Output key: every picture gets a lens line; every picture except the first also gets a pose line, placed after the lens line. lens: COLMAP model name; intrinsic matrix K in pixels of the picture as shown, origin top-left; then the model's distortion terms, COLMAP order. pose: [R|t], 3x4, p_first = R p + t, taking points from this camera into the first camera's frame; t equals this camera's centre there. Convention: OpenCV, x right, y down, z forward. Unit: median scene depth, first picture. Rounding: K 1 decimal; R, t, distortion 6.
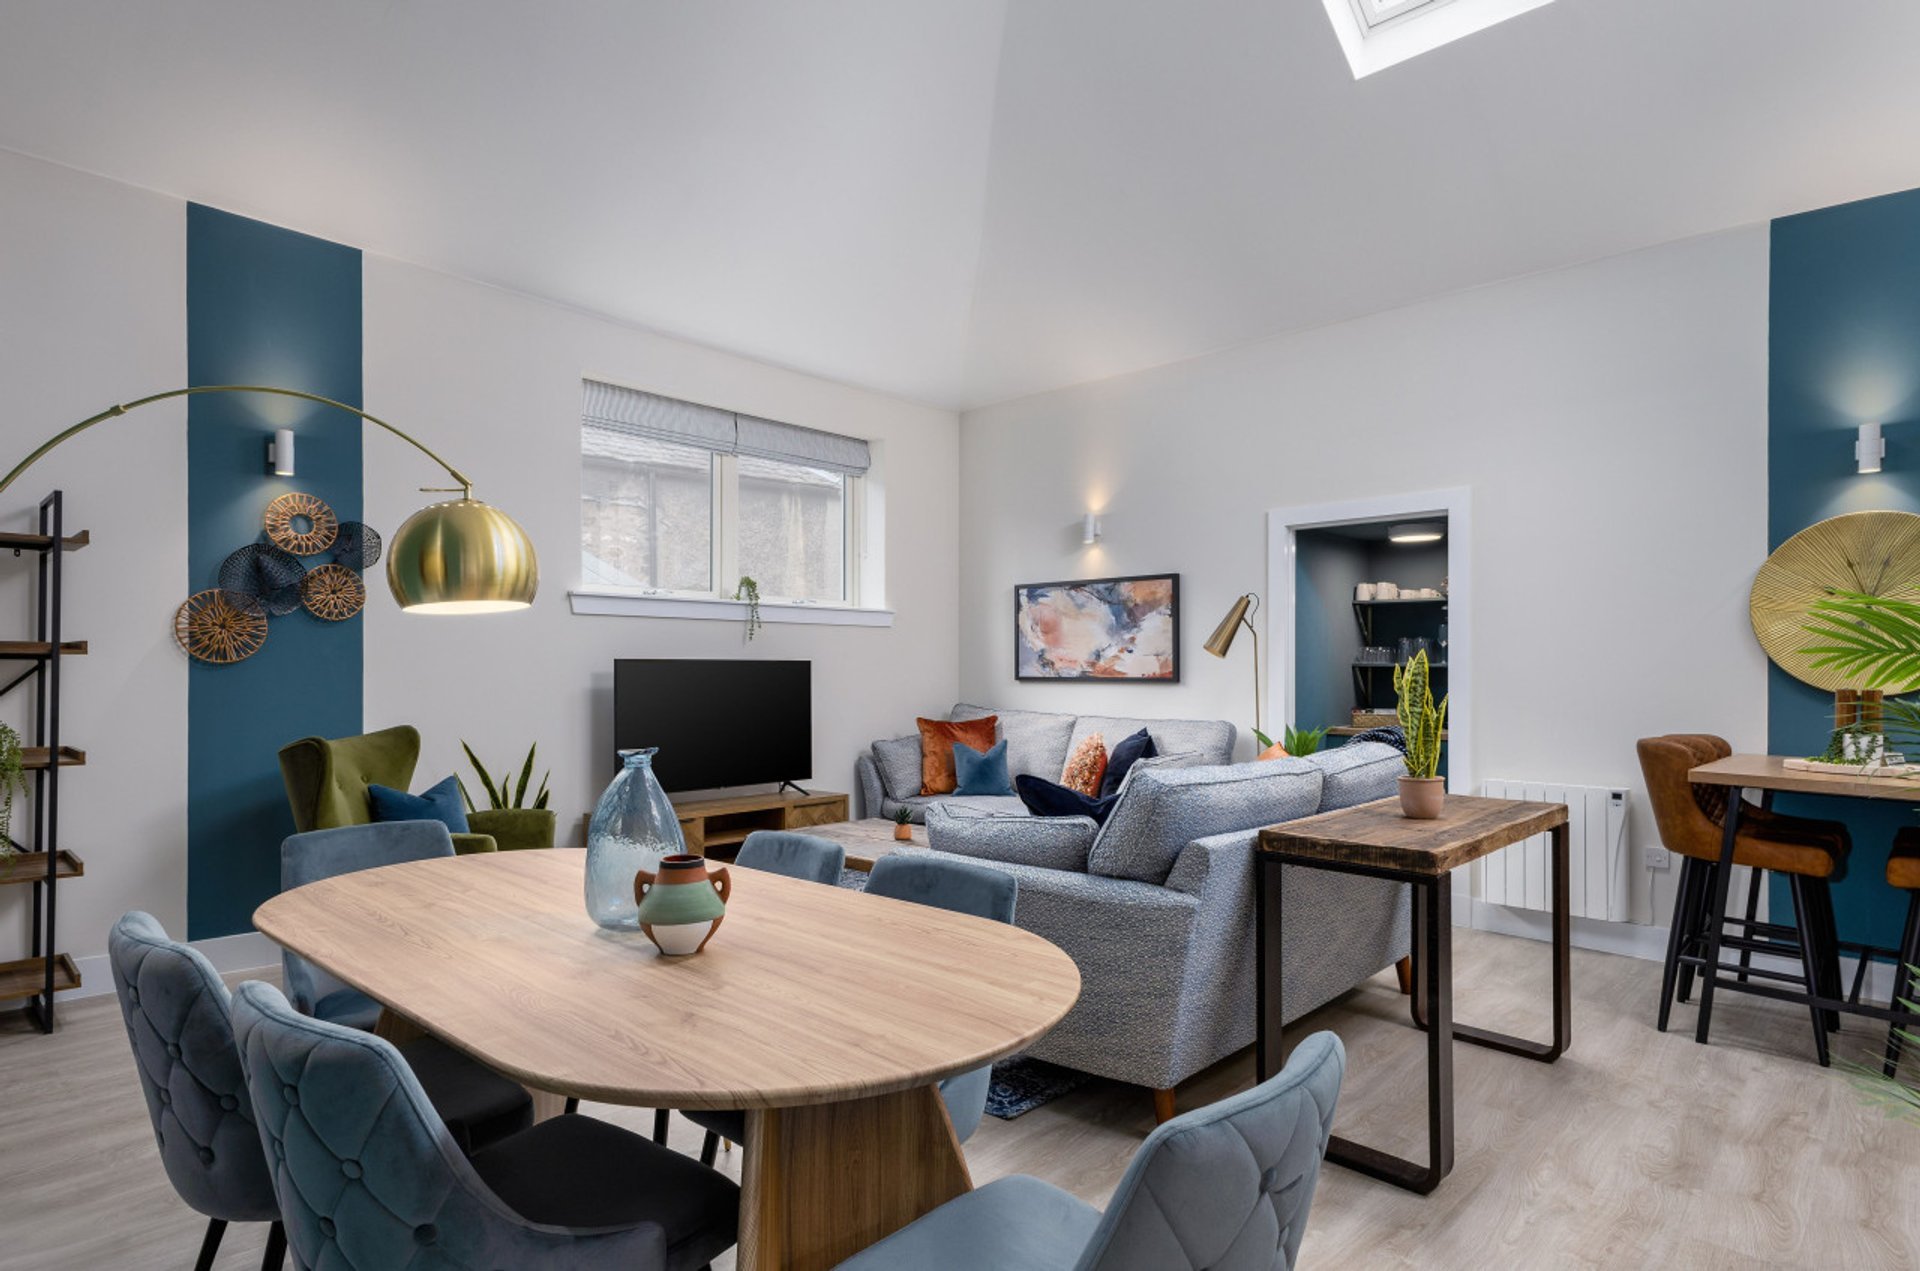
lens RADIAL K [[987.4, 0, 959.4], [0, 987.4, 661.7], [0, 0, 1]] dist [-0.000653, -0.000148]
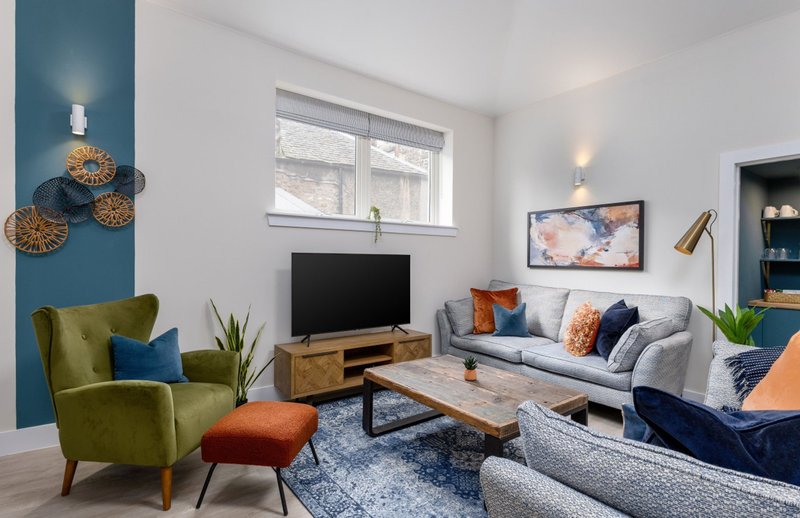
lens RADIAL K [[399.7, 0, 400.0], [0, 399.7, 259.0], [0, 0, 1]] dist [0.003296, 0.000617]
pose [[0.982869, 0.008165, -0.184123, -0.037799], [-0.007141, 0.999955, 0.006220, 0.001815], [0.184166, -0.004799, 0.982884, 0.297306]]
